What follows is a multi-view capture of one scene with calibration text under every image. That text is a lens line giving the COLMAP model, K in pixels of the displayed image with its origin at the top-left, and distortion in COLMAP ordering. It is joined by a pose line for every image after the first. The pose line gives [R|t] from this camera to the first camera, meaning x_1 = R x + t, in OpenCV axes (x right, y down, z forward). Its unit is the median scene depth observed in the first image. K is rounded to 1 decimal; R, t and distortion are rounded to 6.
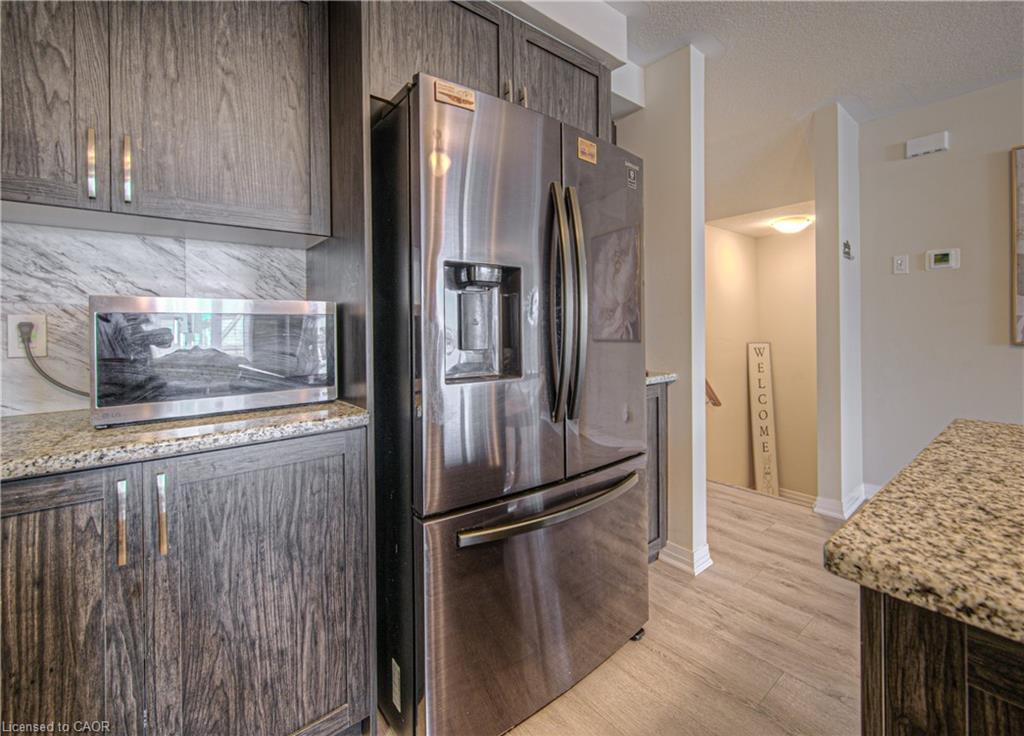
lens RADIAL K [[447.7, 0, 534.3], [0, 447.7, 326.7], [0, 0, 1]] dist [-0.000962, 0.000067]
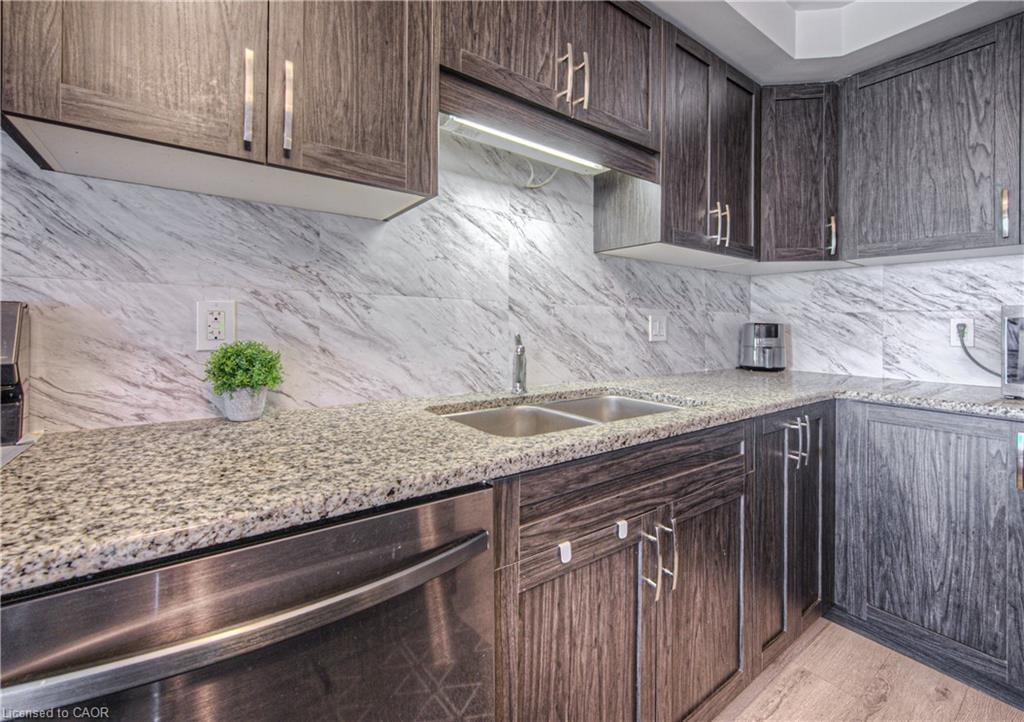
lens RADIAL K [[444.4, 0, 527.1], [0, 444.4, 321.2], [0, 0, 1]] dist [0.001249, -0.000189]
pose [[-0.050163, 0.001257, -0.998740, 0.477746], [-0.010651, 0.999942, 0.001793, -0.005149], [0.998684, 0.010727, -0.050147, -0.425074]]
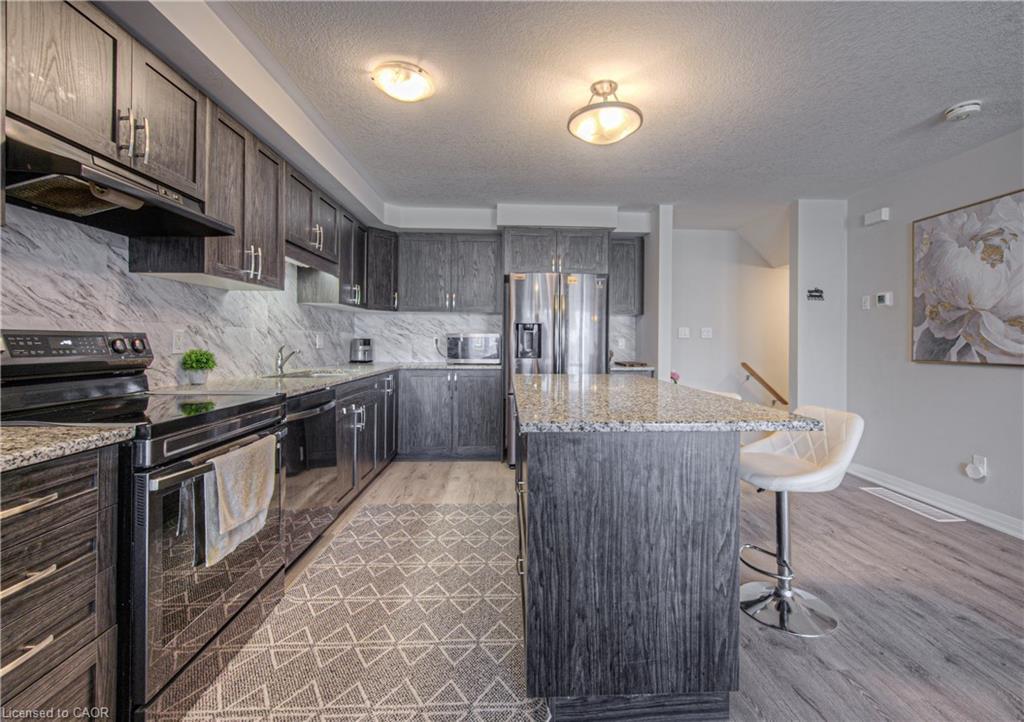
lens RADIAL K [[440.0, 0, 526.3], [0, 440.0, 338.5], [0, 0, 1]] dist [-0.001503, -0.000065]
pose [[0.792607, 0.012593, -0.609603, 1.985974], [-0.015805, 0.999875, 0.000105, -0.027570], [0.609528, 0.009552, 0.792707, -1.705014]]
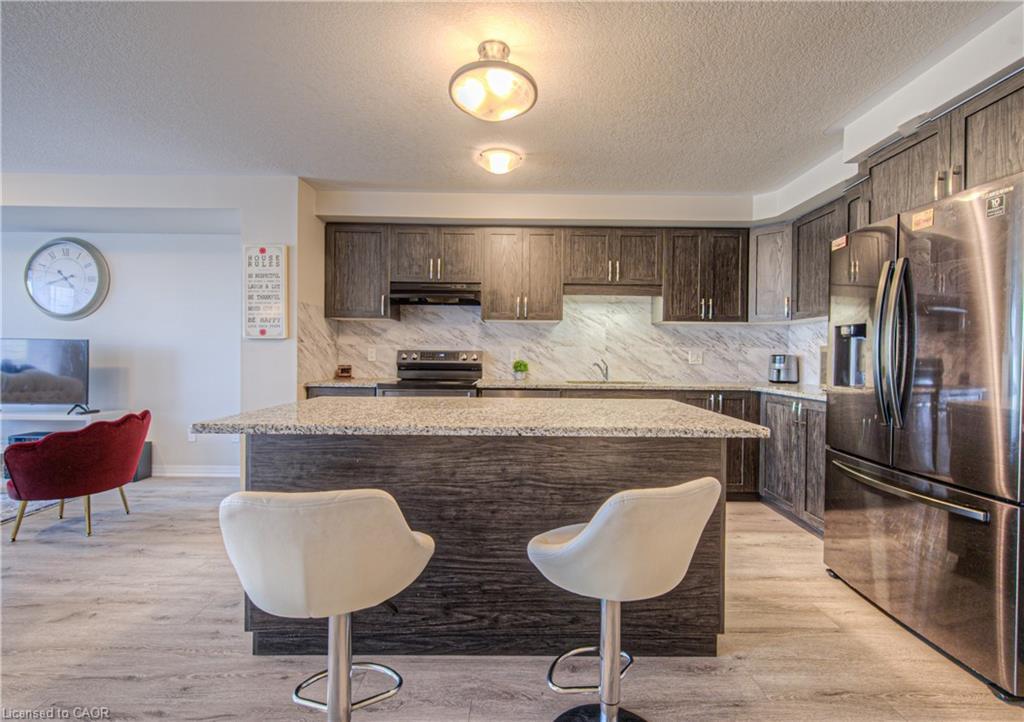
lens RADIAL K [[430.9, 0, 522.3], [0, 430.9, 357.7], [0, 0, 1]] dist [0.003184, -0.000011]
pose [[-0.638829, 0.010301, -0.769280, 2.231115], [-0.003062, 0.999868, 0.015932, -0.028789], [0.769343, 0.012533, -0.638714, 1.156055]]
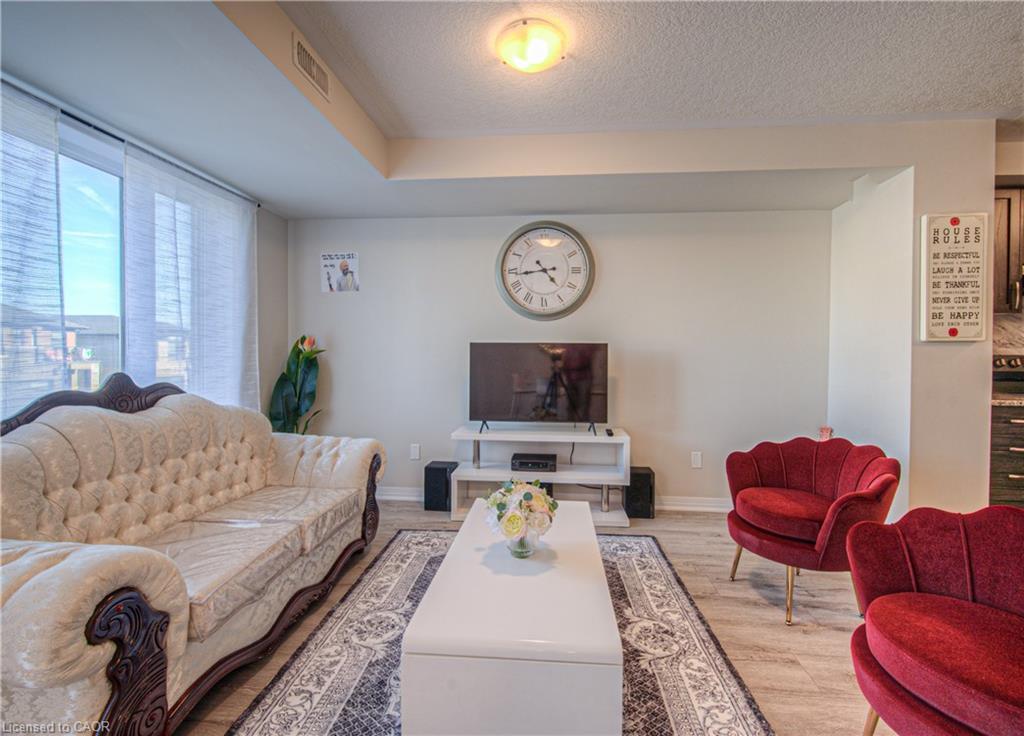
lens RADIAL K [[436.9, 0, 526.9], [0, 436.9, 360.8], [0, 0, 1]] dist [0.001373, -0.000140]
pose [[-0.703091, 0.015394, -0.710933, 4.052435], [0.000231, 0.999771, 0.021420, -0.053144], [0.711100, 0.014896, -0.702933, -1.873341]]
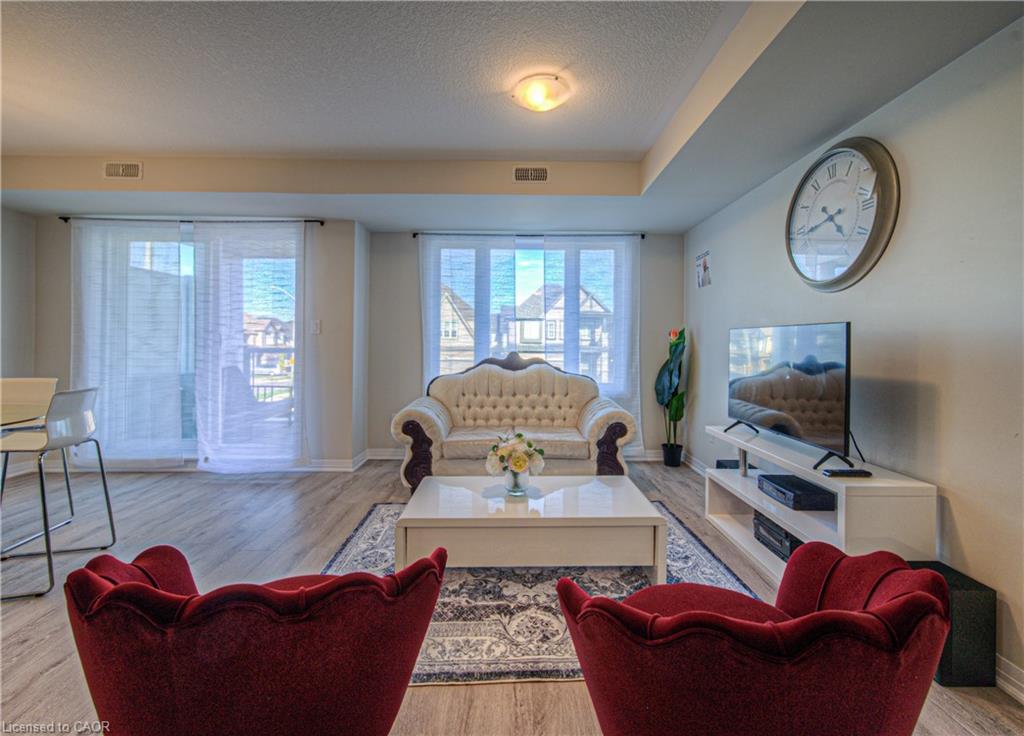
lens RADIAL K [[444.7, 0, 517.7], [0, 444.7, 341.0], [0, 0, 1]] dist [0.002496, 0.000463]
pose [[-0.769531, 0.008089, 0.638559, 1.711160], [0.002231, 0.999948, -0.009978, -0.021432], [-0.638606, -0.006254, -0.769508, -1.394692]]
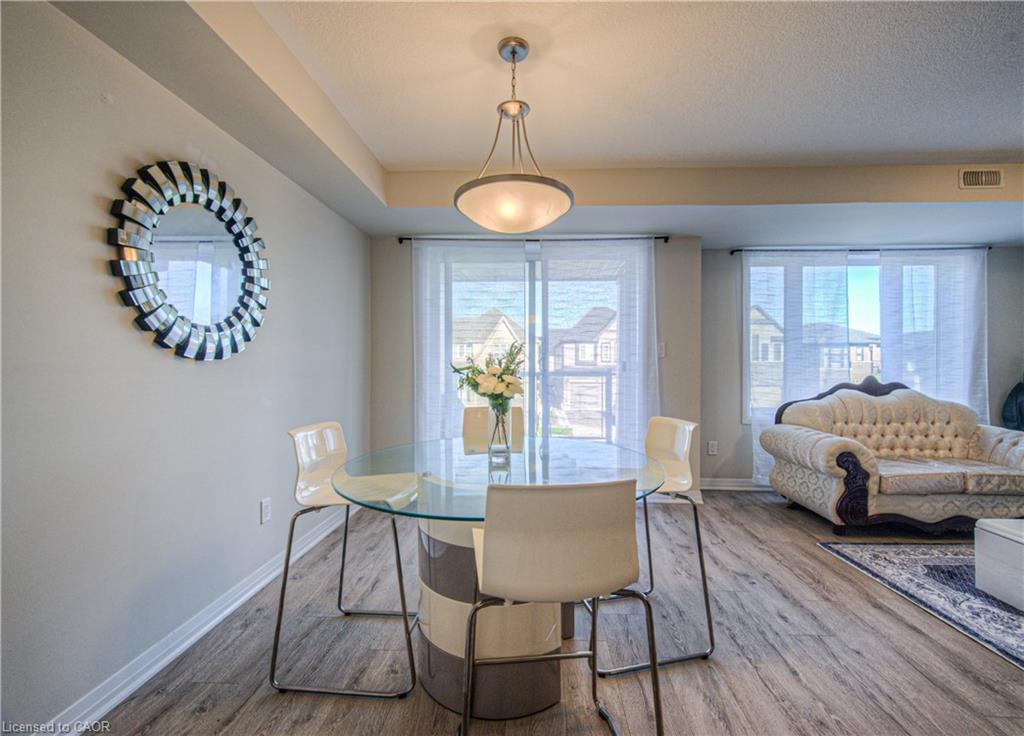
lens RADIAL K [[433.2, 0, 523.1], [0, 433.2, 367.5], [0, 0, 1]] dist [-0.000809, 0.000300]
pose [[-0.741652, 0.004317, 0.670771, 3.723801], [0.006307, 0.999980, 0.000537, -0.050005], [-0.670755, 0.004629, -0.741665, -0.037395]]
